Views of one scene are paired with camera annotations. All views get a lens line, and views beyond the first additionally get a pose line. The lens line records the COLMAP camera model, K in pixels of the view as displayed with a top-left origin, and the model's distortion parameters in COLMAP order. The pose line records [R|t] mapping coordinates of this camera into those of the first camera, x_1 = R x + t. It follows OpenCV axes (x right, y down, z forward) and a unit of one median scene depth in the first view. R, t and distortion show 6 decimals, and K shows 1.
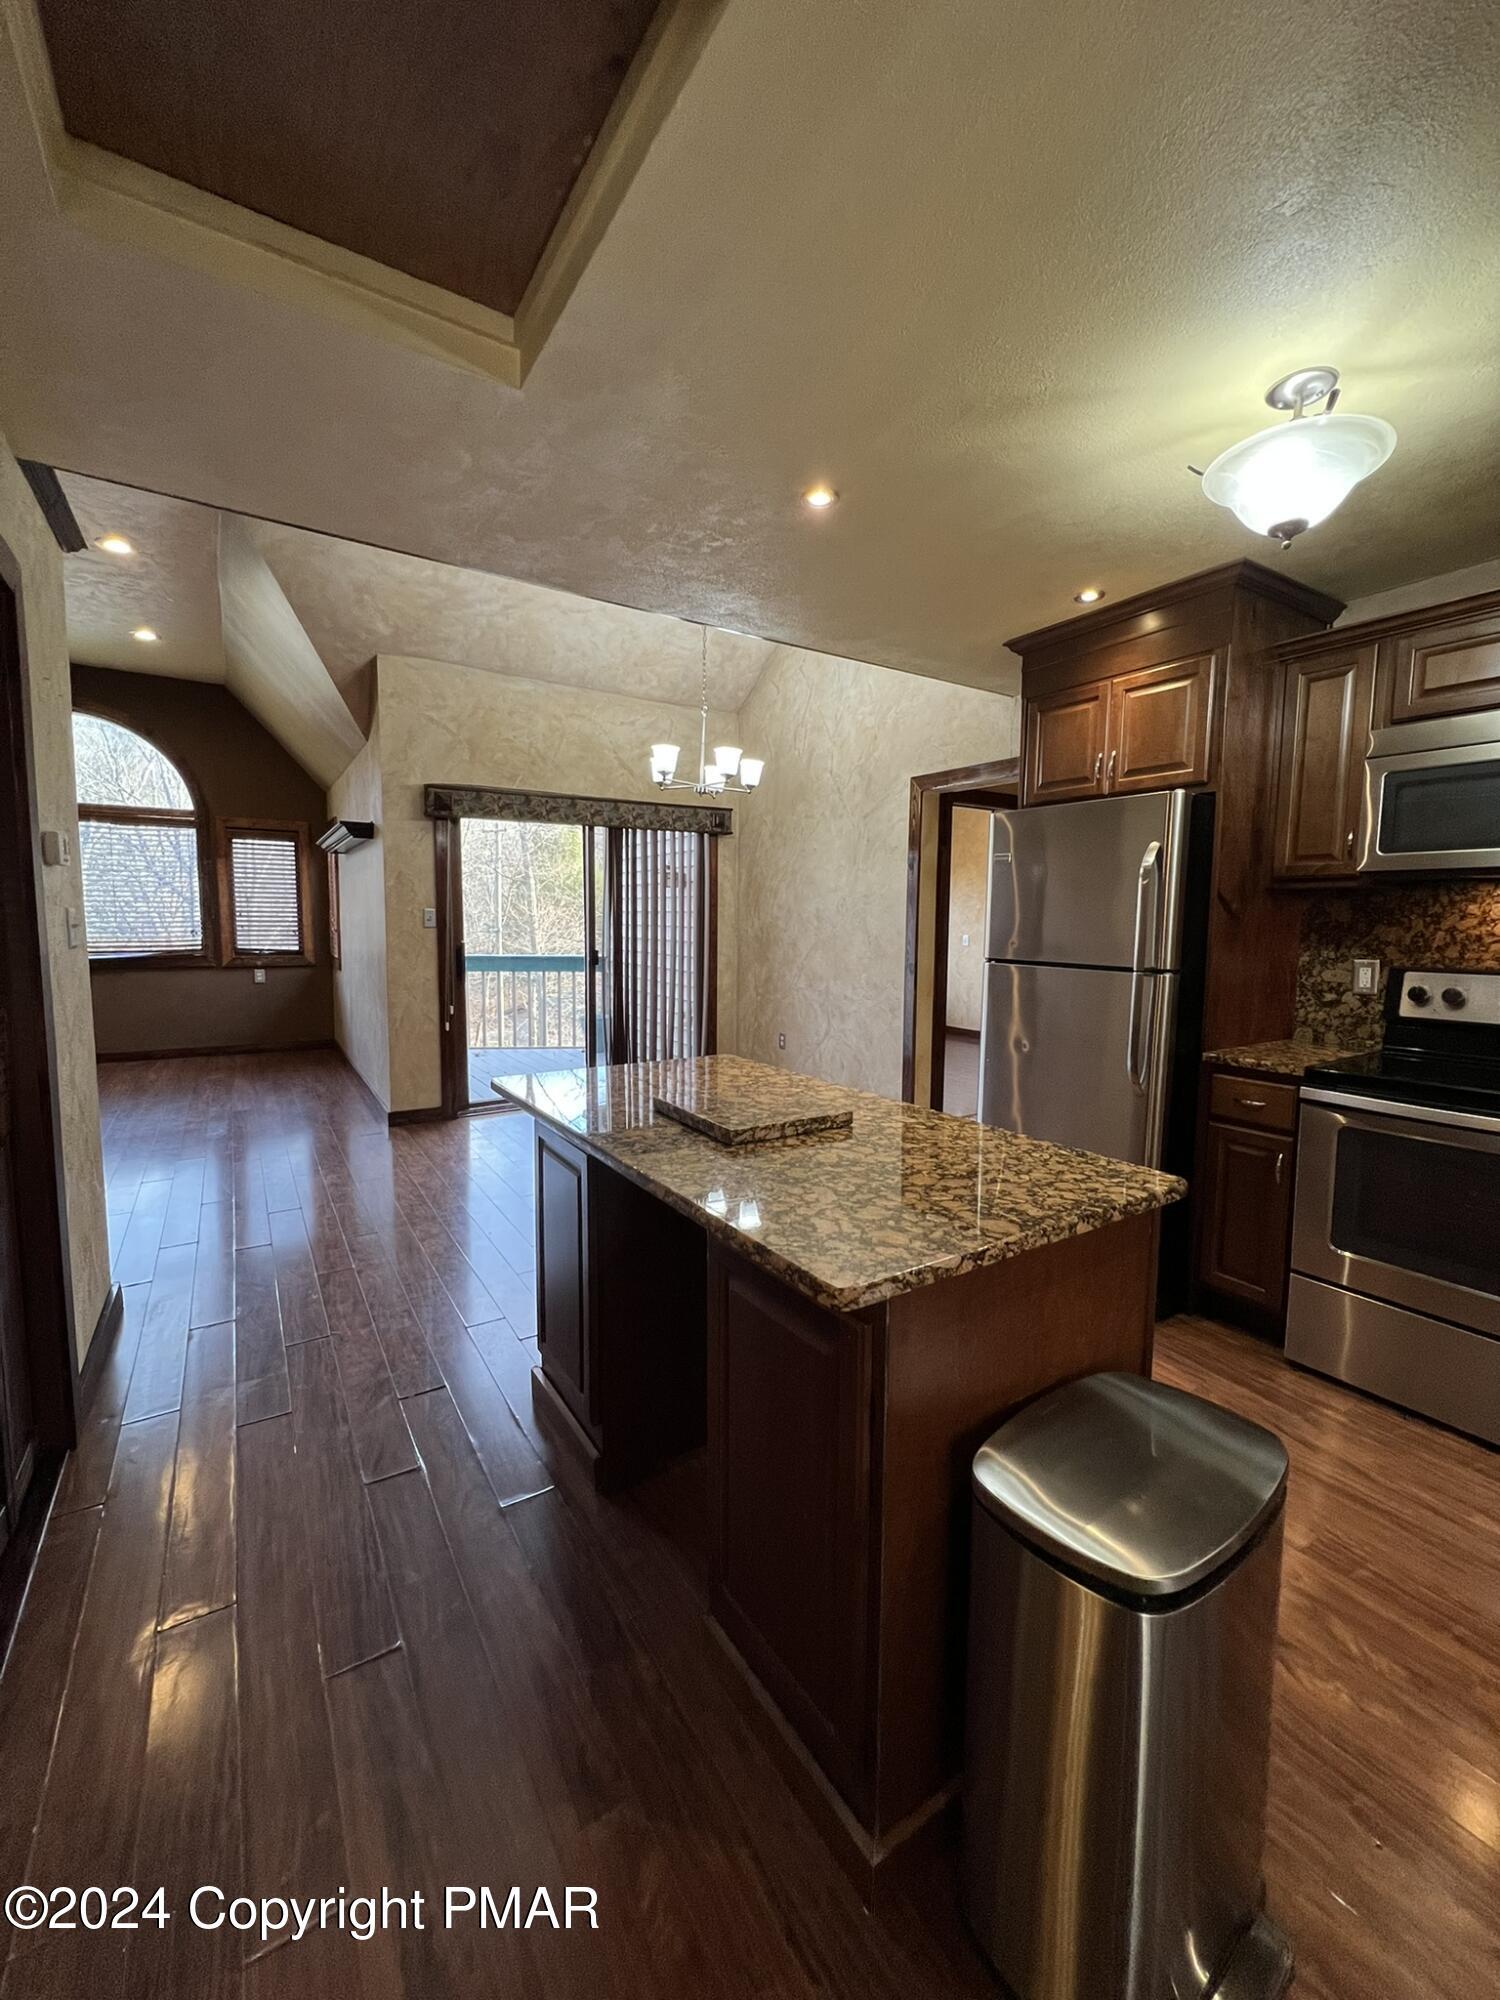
lens RADIAL K [[799.0, 0, 756.5], [0, 799.0, 994.6], [0, 0, 1]] dist [-0.001835, 0.000143]
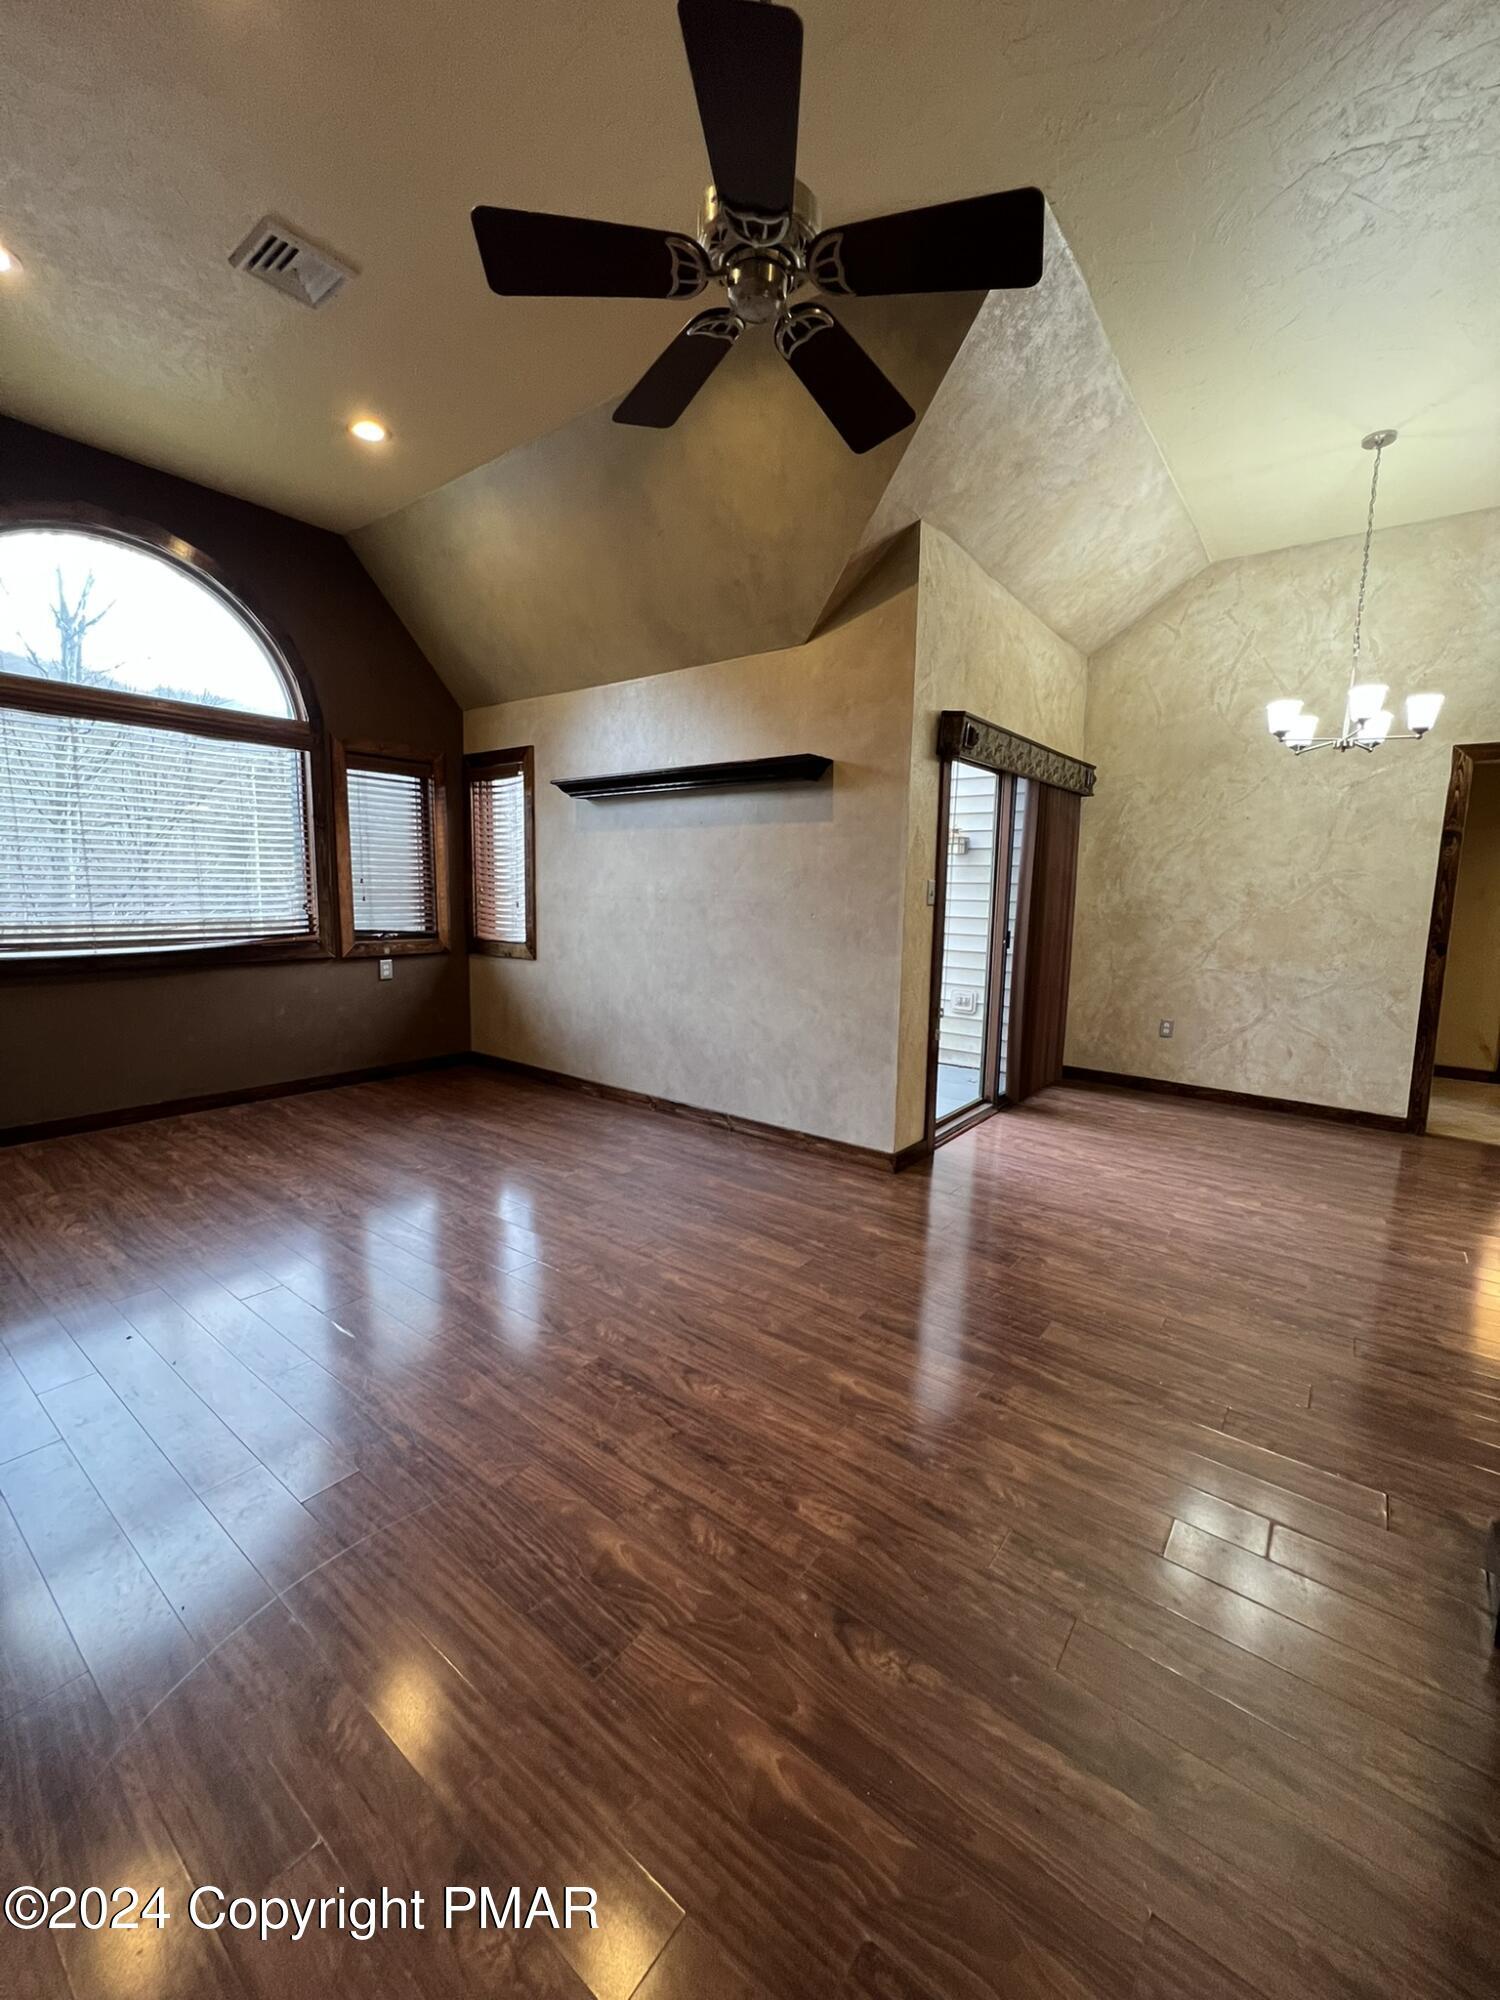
lens RADIAL K [[799.0, 0, 754.8], [0, 799.0, 998.6], [0, 0, 1]] dist [-0.001835, 0.000143]
pose [[0.941910, -0.040185, 0.333454, -0.574719], [0.023504, 0.998269, 0.053910, -0.028736], [-0.335043, -0.042940, 0.941224, 0.241200]]
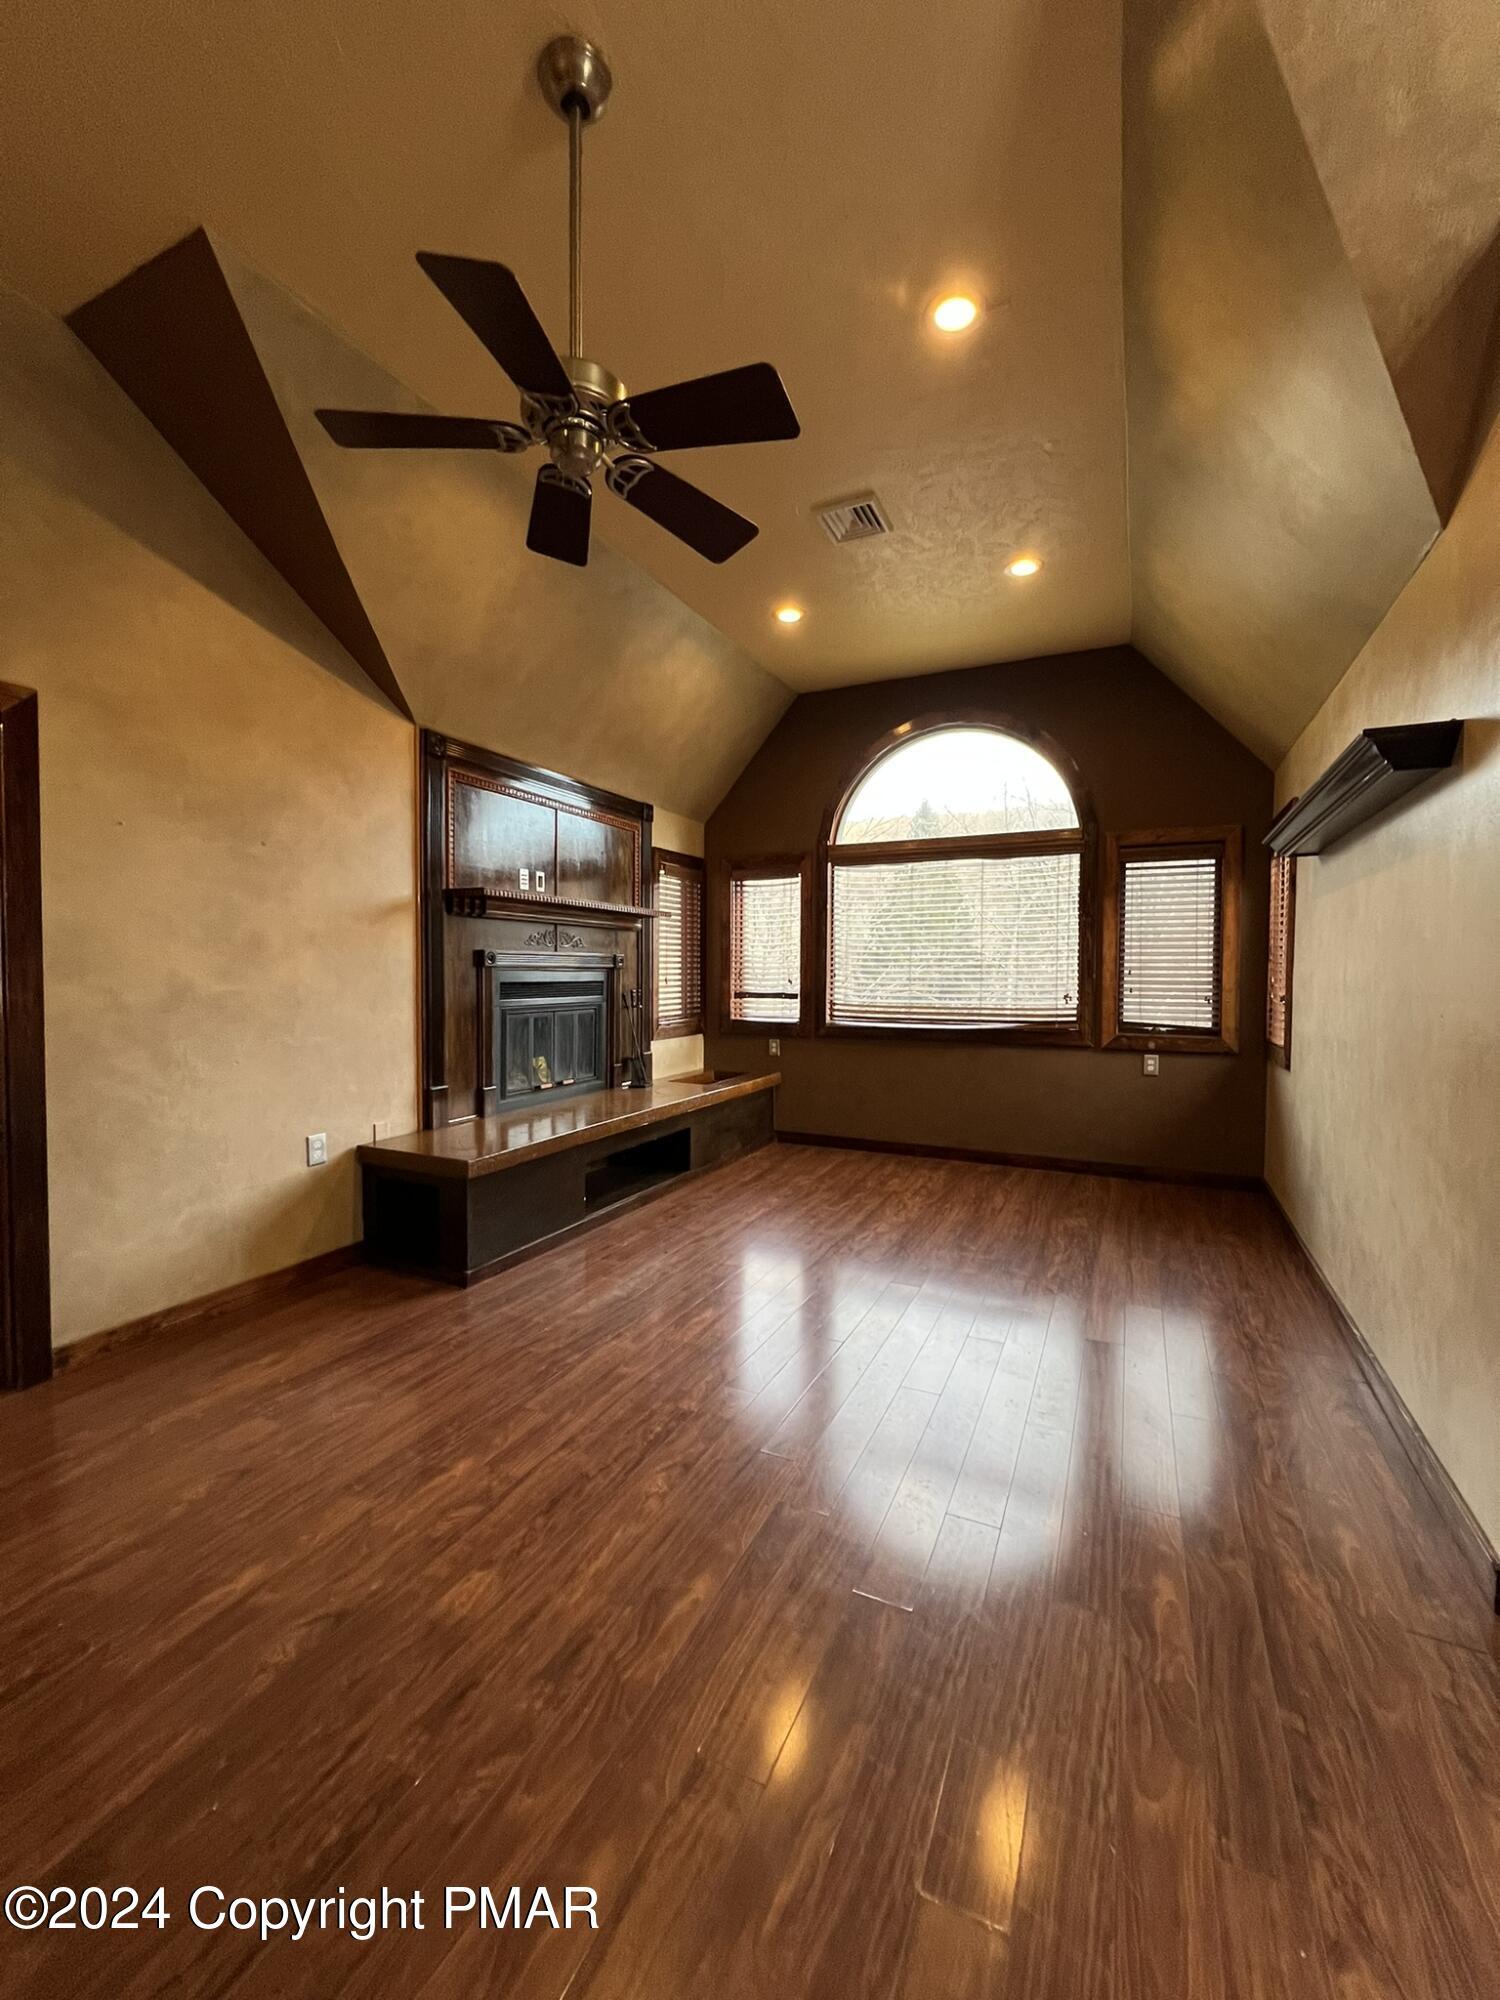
lens RADIAL K [[799.0, 0, 755.8], [0, 799.0, 997.9], [0, 0, 1]] dist [-0.001835, 0.000143]
pose [[0.527692, 0.015639, -0.849292, -0.243820], [-0.077225, 0.996573, -0.029631, -0.034615], [0.845918, 0.081222, 0.527091, 0.384376]]
